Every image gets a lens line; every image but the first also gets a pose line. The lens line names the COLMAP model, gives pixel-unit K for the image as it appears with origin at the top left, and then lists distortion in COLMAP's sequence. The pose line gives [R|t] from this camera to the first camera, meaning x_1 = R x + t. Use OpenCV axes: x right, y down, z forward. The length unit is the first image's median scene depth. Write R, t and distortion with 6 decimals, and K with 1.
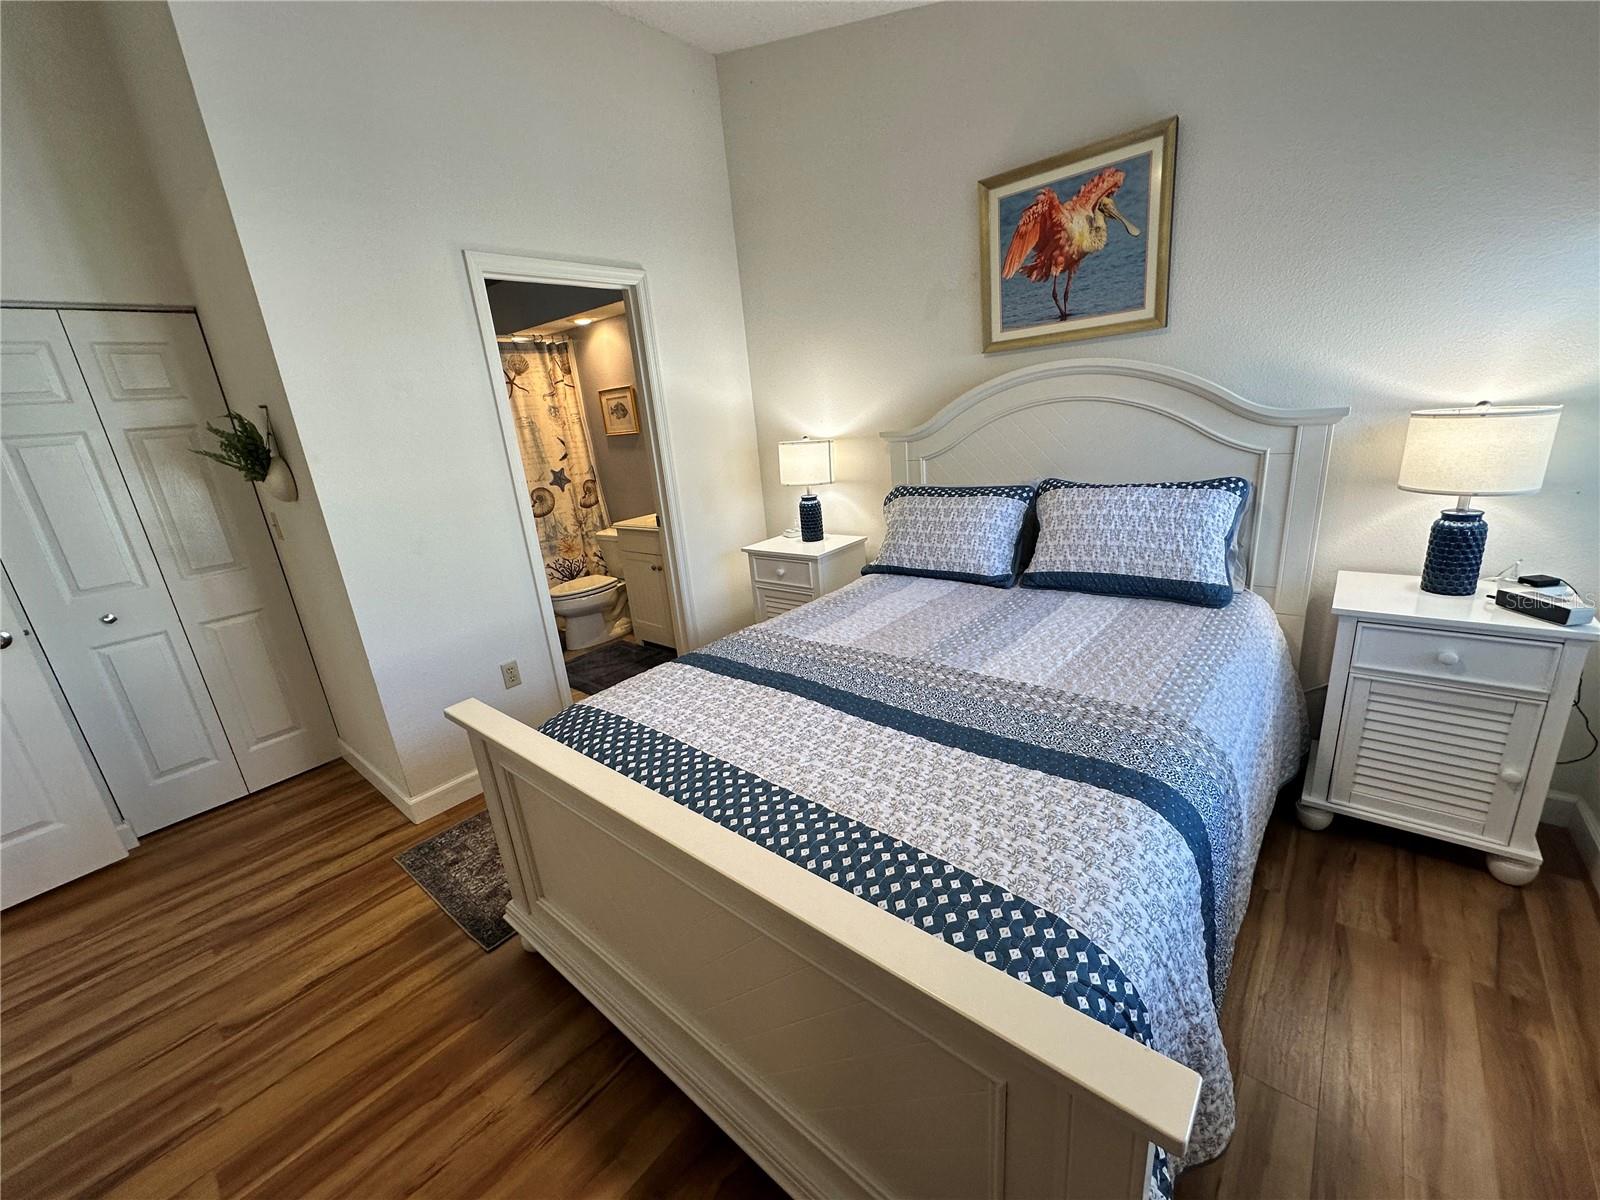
lens RADIAL K [[637.8, 0, 801.4], [0, 637.8, 598.9], [0, 0, 1]] dist [-0.003413, 0.000722]
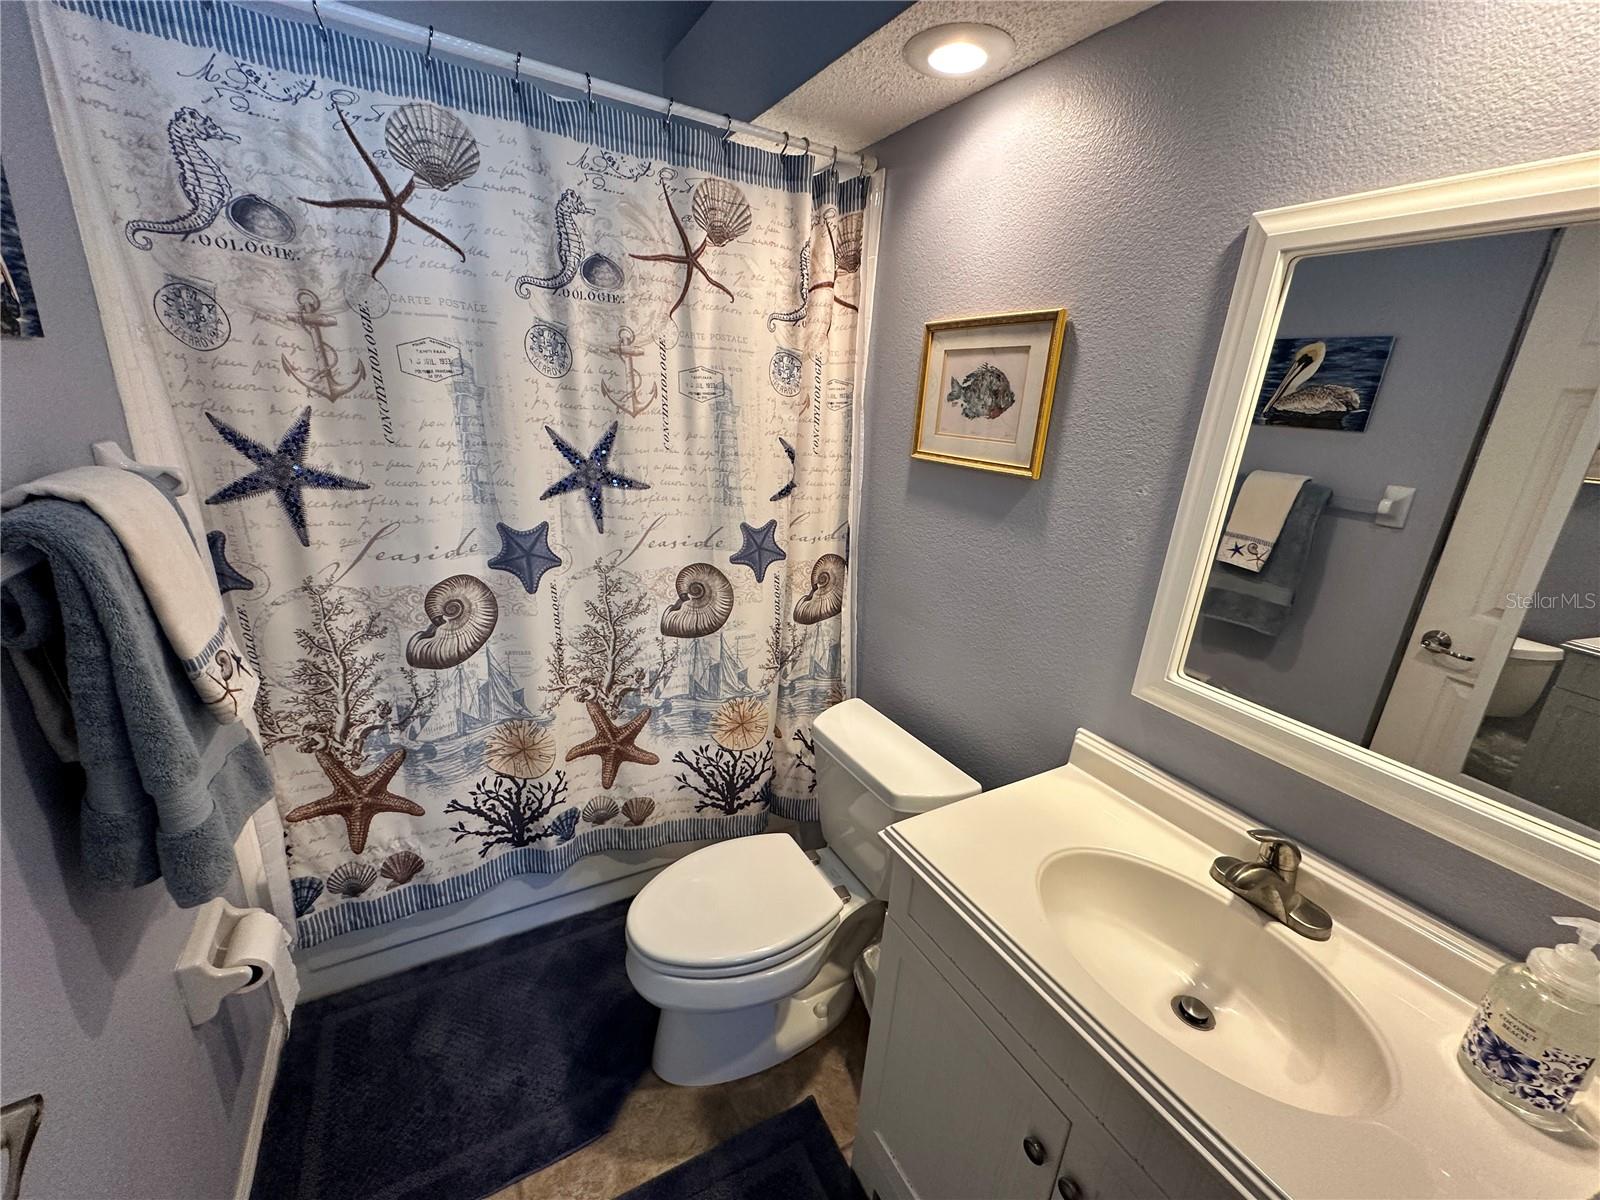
lens RADIAL K [[637.8, 0, 799.2], [0, 637.8, 598.2], [0, 0, 1]] dist [-0.003413, 0.000722]
pose [[0.925863, 0.248252, -0.284866, -0.447678], [-0.242433, 0.968544, 0.056109, -0.341431], [0.289835, 0.017112, 0.956924, 1.193203]]
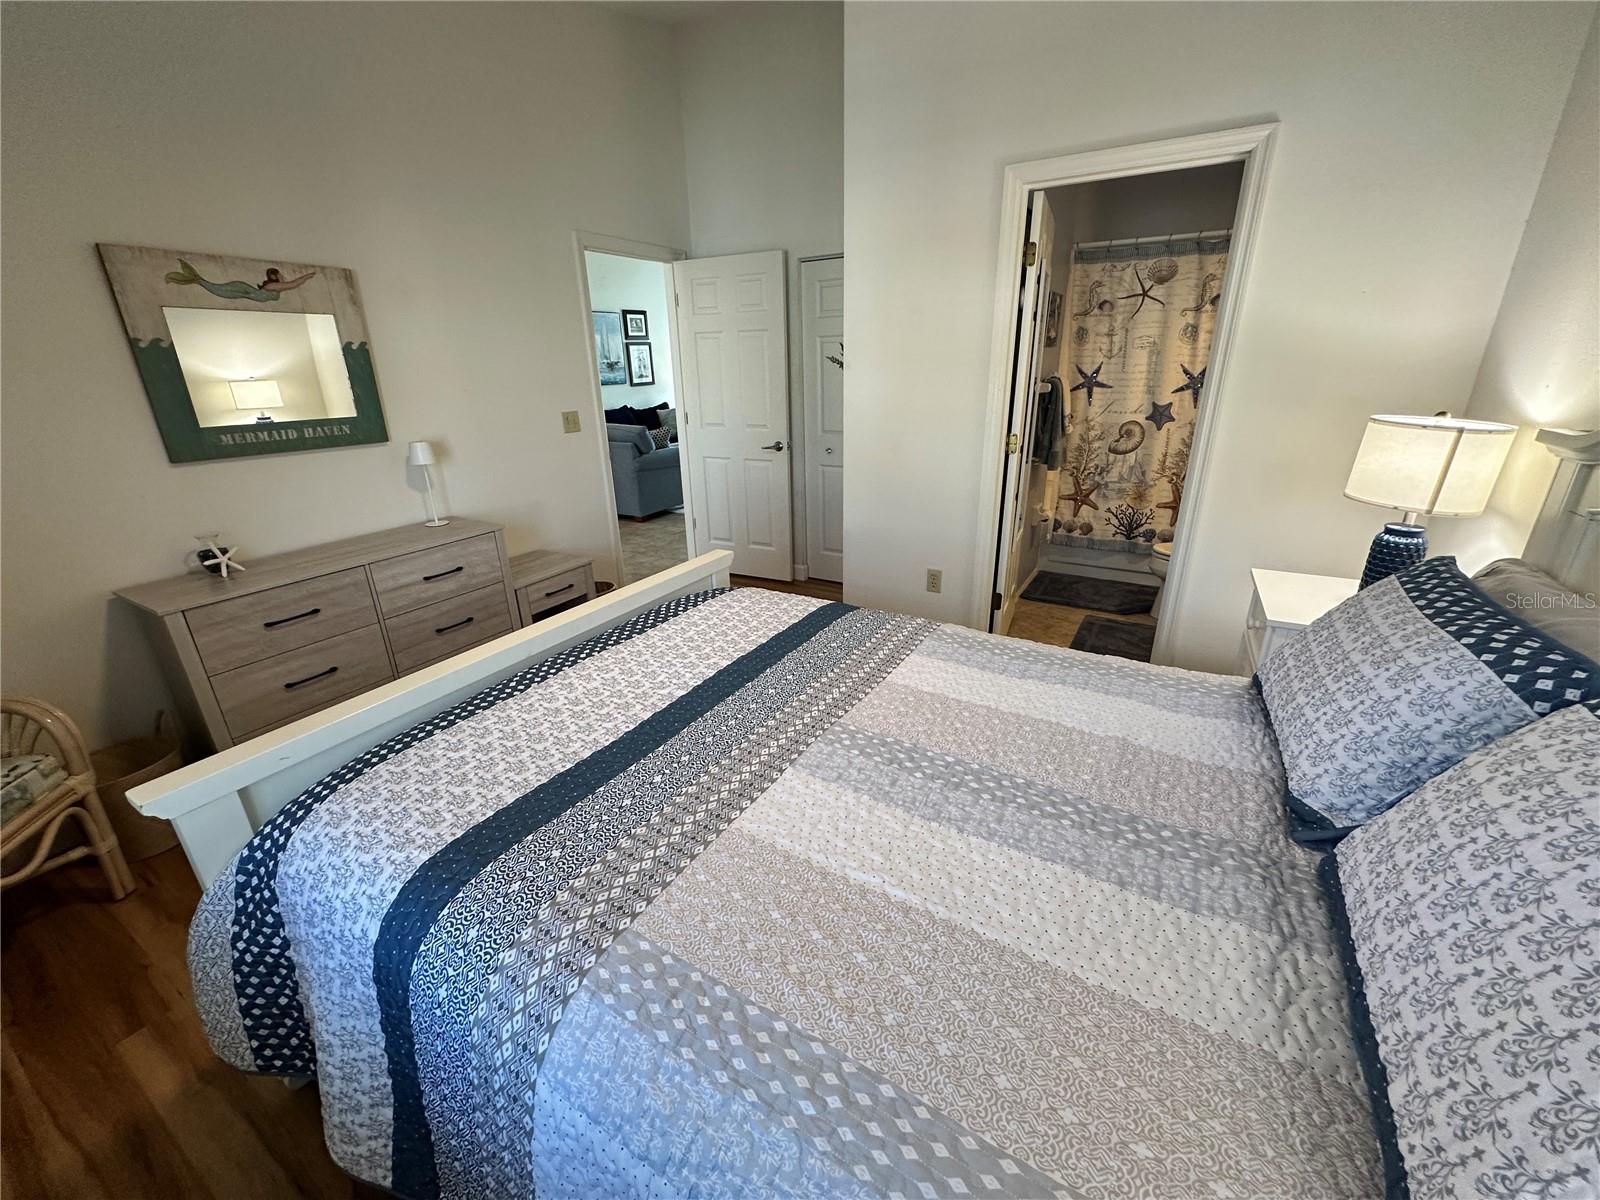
lens RADIAL K [[637.8, 0, 800.1], [0, 637.8, 599.6], [0, 0, 1]] dist [-0.003413, 0.000722]
pose [[0.170690, 0.422126, -0.890323, 0.551793], [-0.280474, 0.887018, 0.366788, -0.210940], [0.944563, 0.187105, 0.269801, 0.527218]]
